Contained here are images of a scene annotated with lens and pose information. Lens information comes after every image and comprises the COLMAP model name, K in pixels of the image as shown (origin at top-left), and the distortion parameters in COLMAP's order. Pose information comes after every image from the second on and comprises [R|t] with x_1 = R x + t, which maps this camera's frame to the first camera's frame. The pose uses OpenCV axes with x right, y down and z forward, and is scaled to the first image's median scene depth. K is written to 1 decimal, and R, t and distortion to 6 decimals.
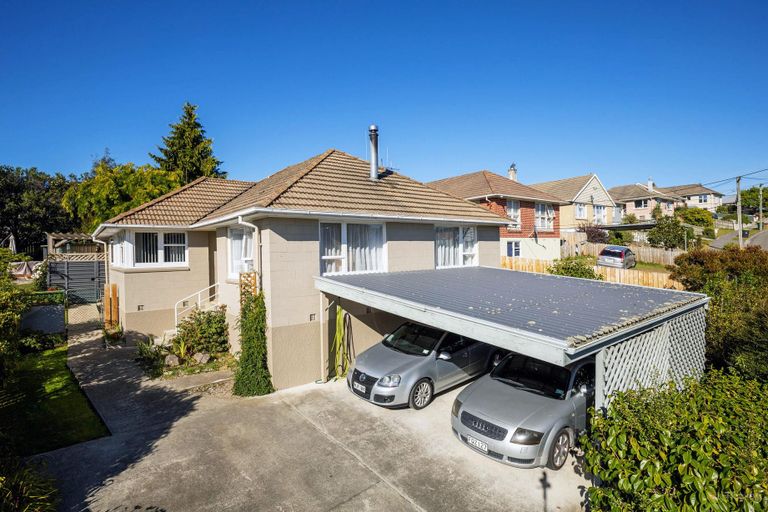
lens RADIAL K [[396.5, 0, 383.4], [0, 396.5, 251.9], [0, 0, 1]] dist [-0.017693, 0.002990]
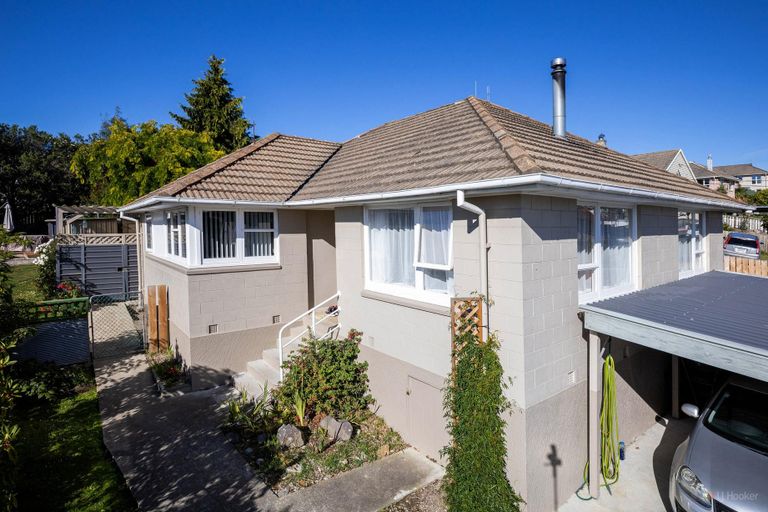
lens RADIAL K [[396.5, 0, 402.7], [0, 396.5, 236.1], [0, 0, 1]] dist [-0.017693, 0.002990]
pose [[0.999380, 0.018967, 0.029672, -0.266180], [-0.019734, 0.999473, 0.025780, -0.025181], [-0.029167, -0.026350, 0.999227, 0.287255]]
